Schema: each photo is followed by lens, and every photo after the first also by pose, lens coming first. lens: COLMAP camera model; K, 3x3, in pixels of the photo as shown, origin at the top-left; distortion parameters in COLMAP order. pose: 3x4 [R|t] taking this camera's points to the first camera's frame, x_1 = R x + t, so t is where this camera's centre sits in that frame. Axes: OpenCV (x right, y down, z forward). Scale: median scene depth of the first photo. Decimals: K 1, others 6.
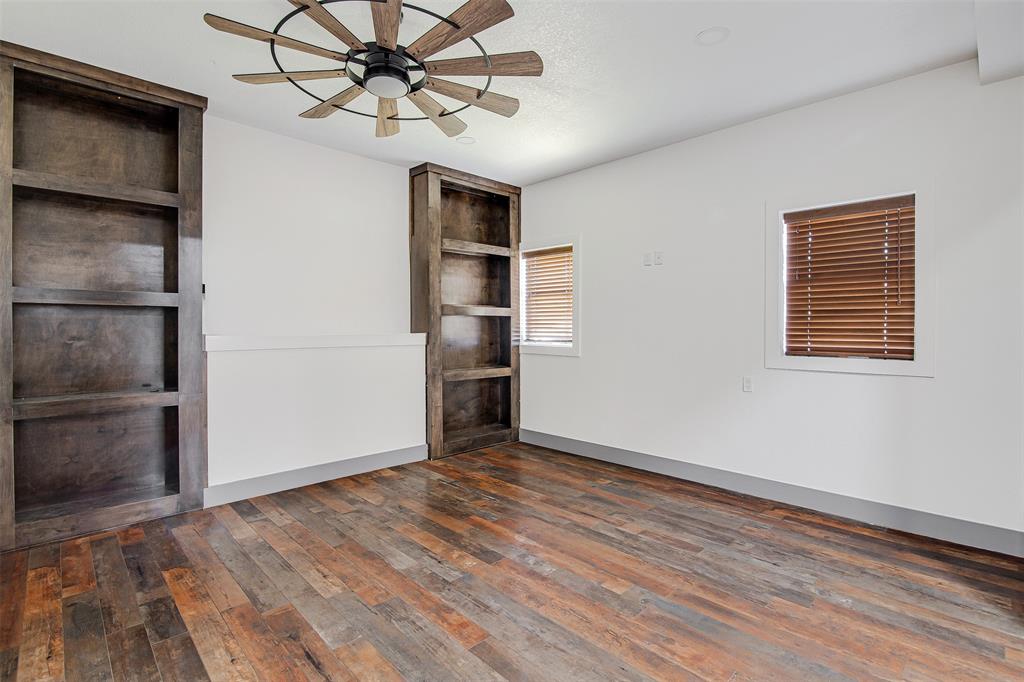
lens RADIAL K [[480.5, 0, 526.1], [0, 480.5, 336.8], [0, 0, 1]] dist [-0.022391, 0.004084]
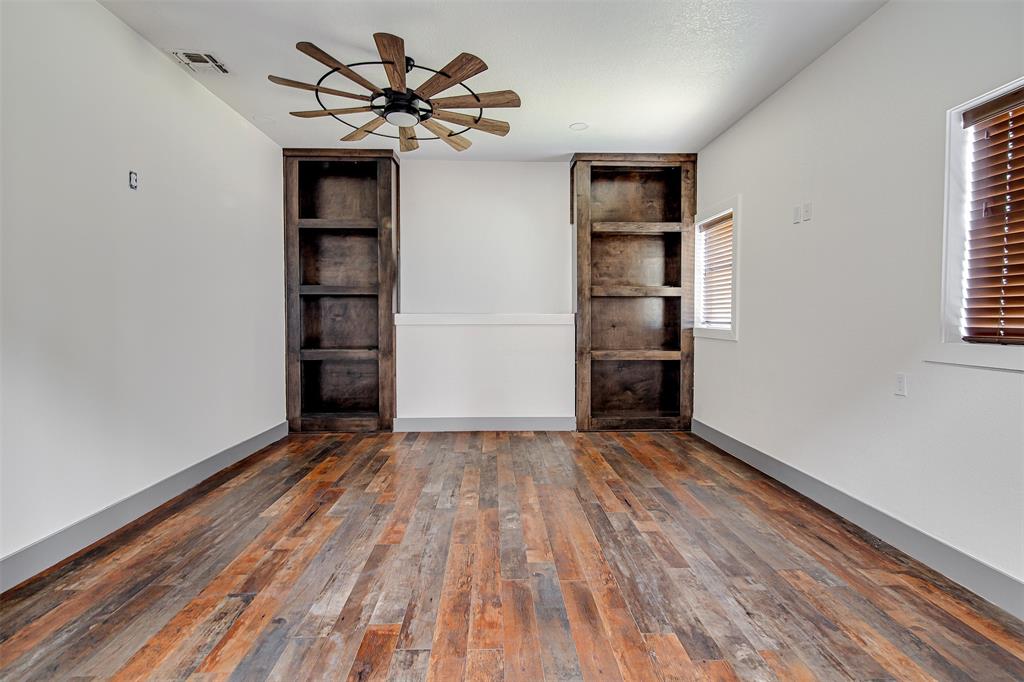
lens RADIAL K [[480.5, 0, 517.8], [0, 480.5, 337.9], [0, 0, 1]] dist [-0.022391, 0.004084]
pose [[0.734324, 0.027452, -0.678243, 0.604497], [-0.011512, 0.999542, 0.027994, 0.026123], [0.678701, -0.012749, 0.734304, 0.175860]]
